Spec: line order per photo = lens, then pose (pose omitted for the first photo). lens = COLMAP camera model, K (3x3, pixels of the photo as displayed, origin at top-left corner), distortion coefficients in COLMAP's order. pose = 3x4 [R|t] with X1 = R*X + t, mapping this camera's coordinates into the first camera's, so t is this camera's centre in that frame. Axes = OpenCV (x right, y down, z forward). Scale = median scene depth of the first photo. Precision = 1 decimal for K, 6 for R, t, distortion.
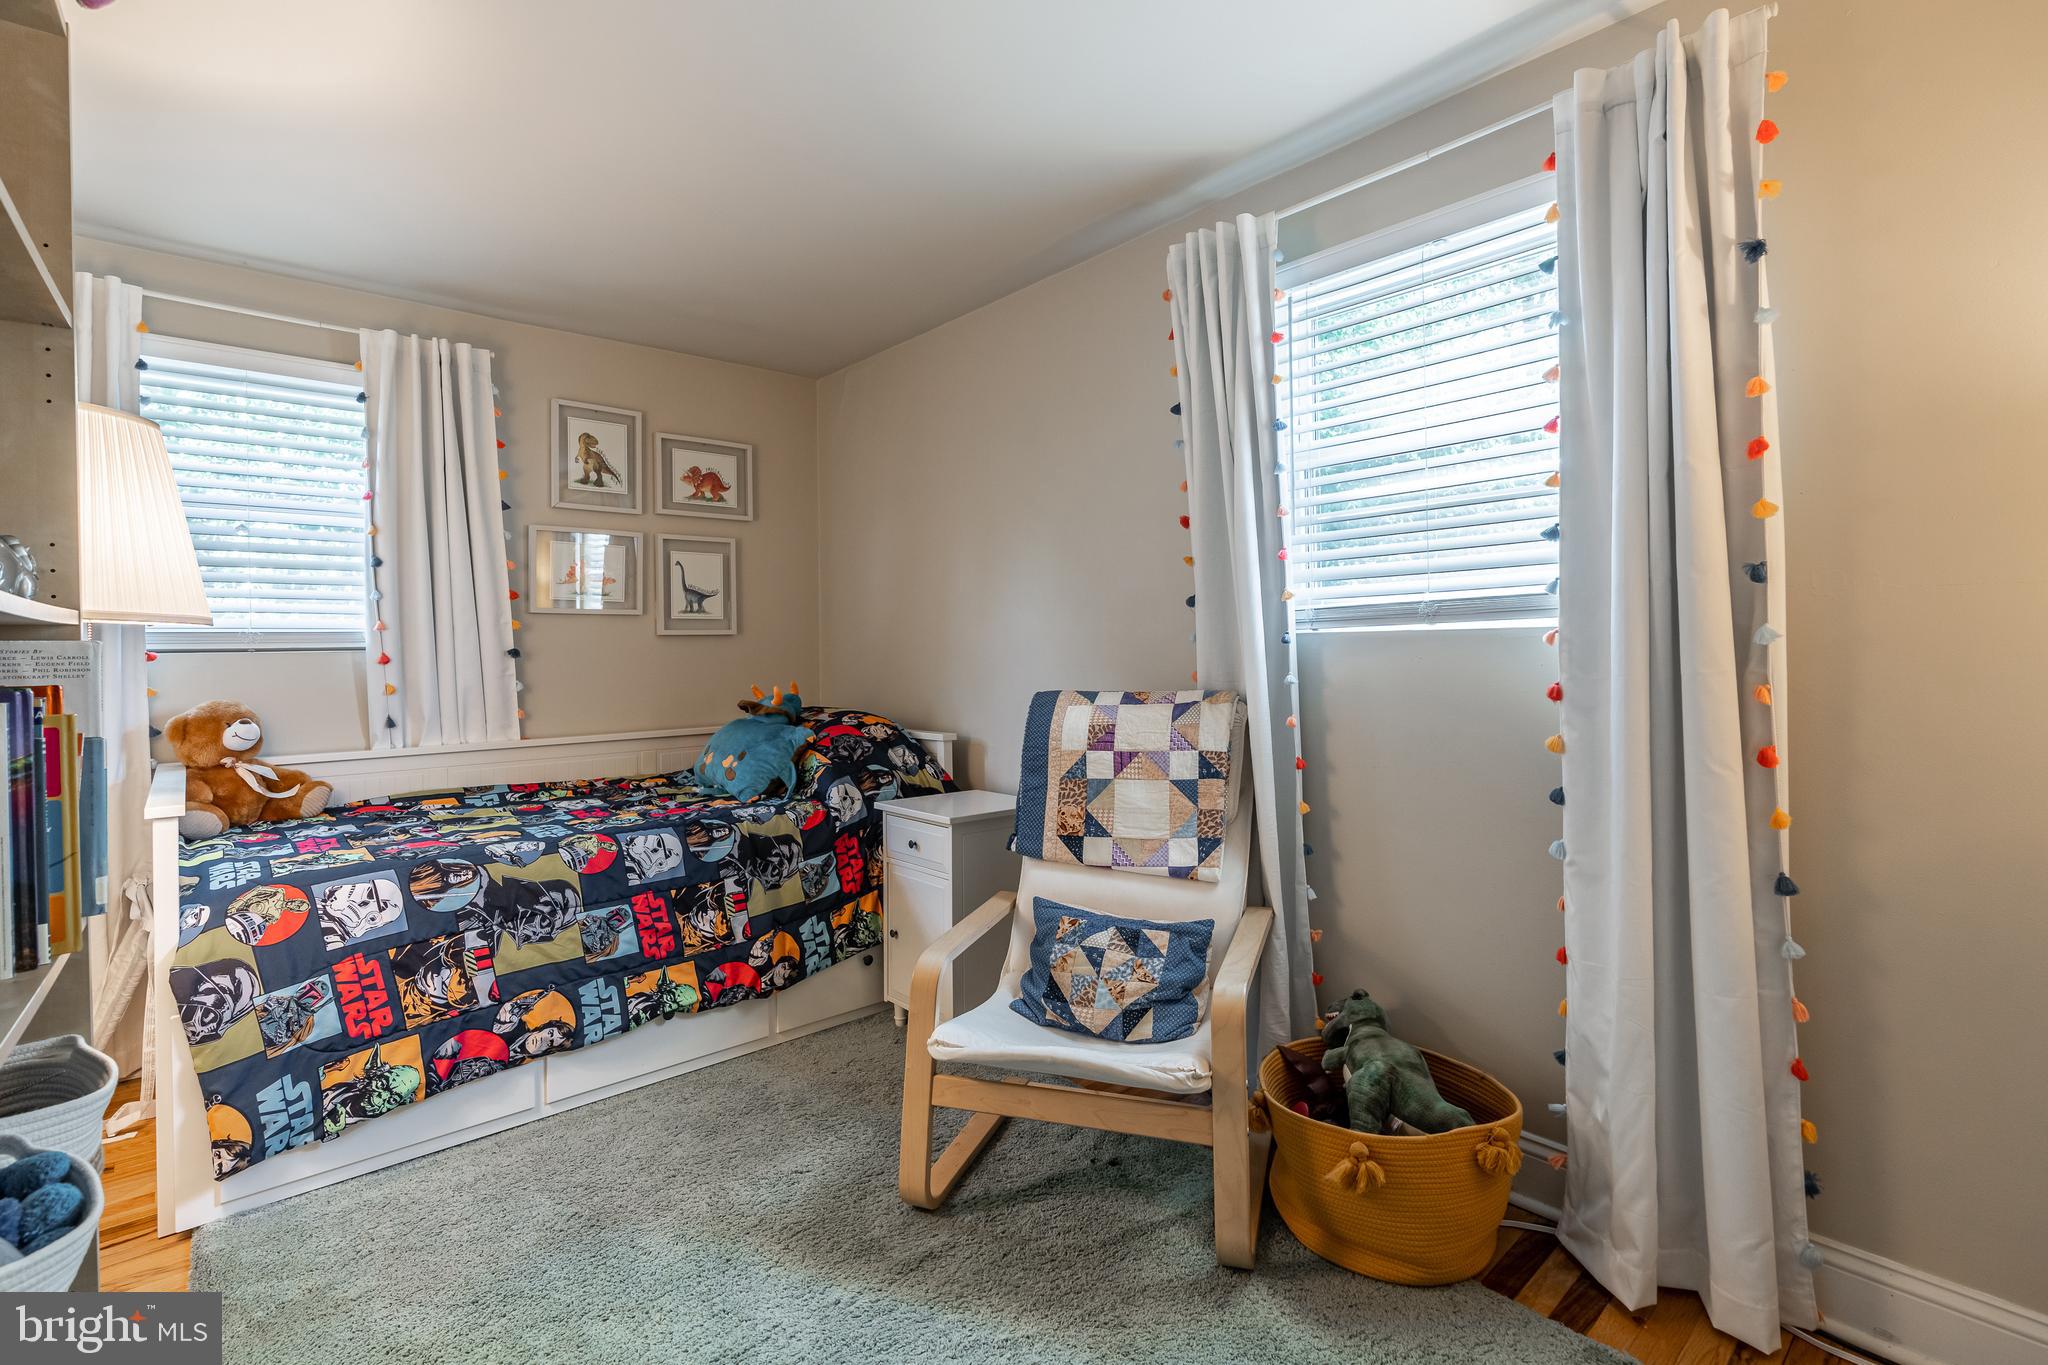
lens RADIAL K [[936.5, 0, 1023.8], [0, 936.5, 646.9], [0, 0, 1]] dist [-0.001301, 0.000093]
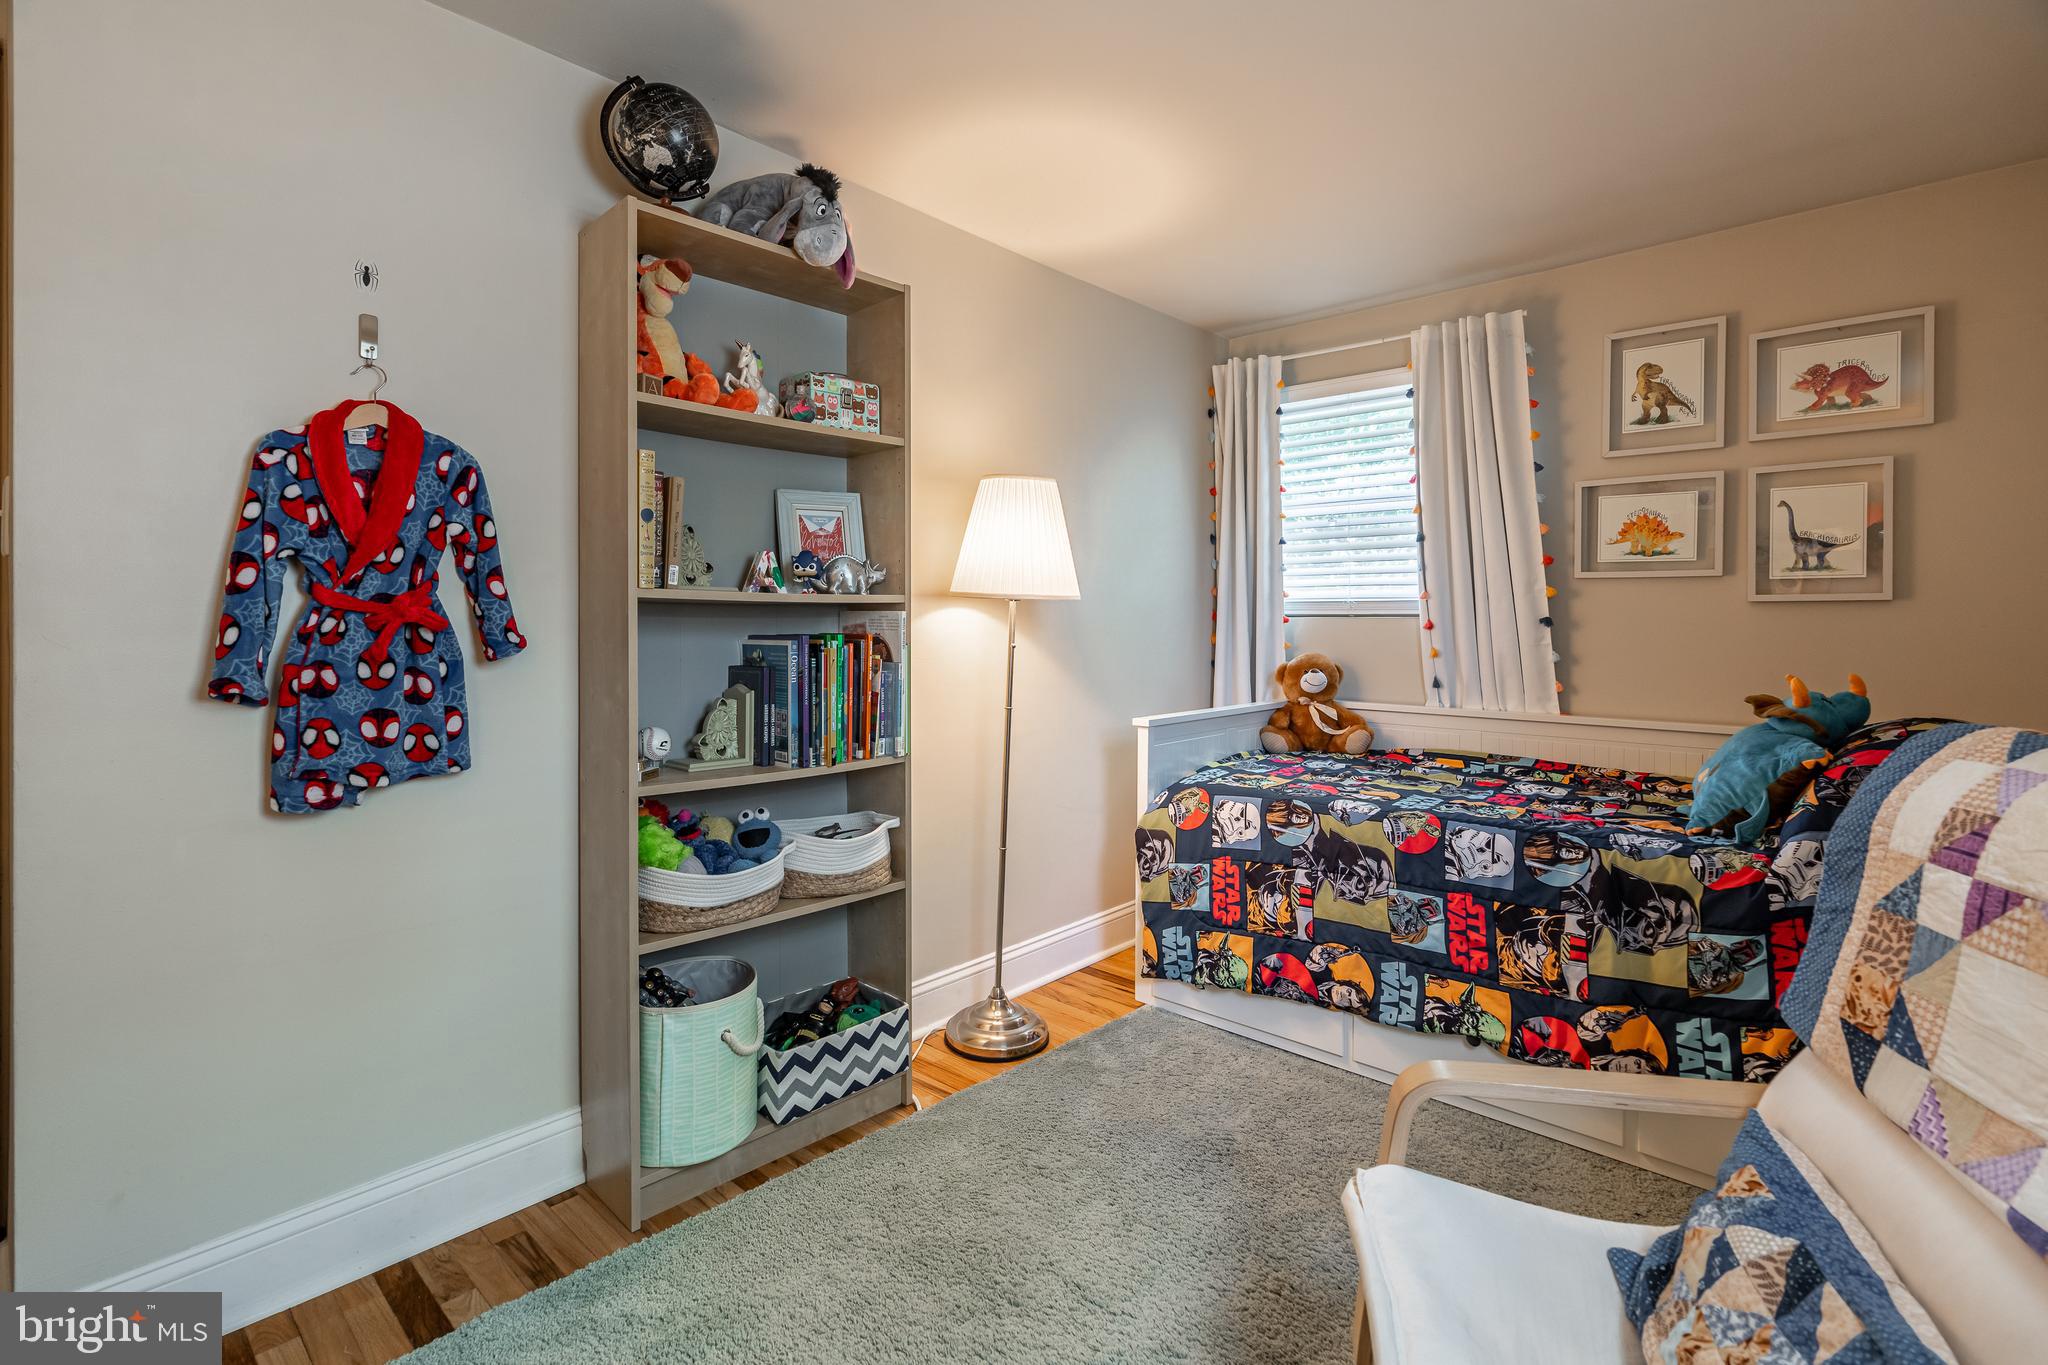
lens RADIAL K [[925.8, 0, 1029.3], [0, 925.8, 621.7], [0, 0, 1]] dist [-0.001425, -0.000025]
pose [[0.130286, 0.017567, -0.991321, 0.420851], [-0.005259, 0.999841, 0.017027, -0.008836], [0.991463, 0.002995, 0.130358, 0.485858]]
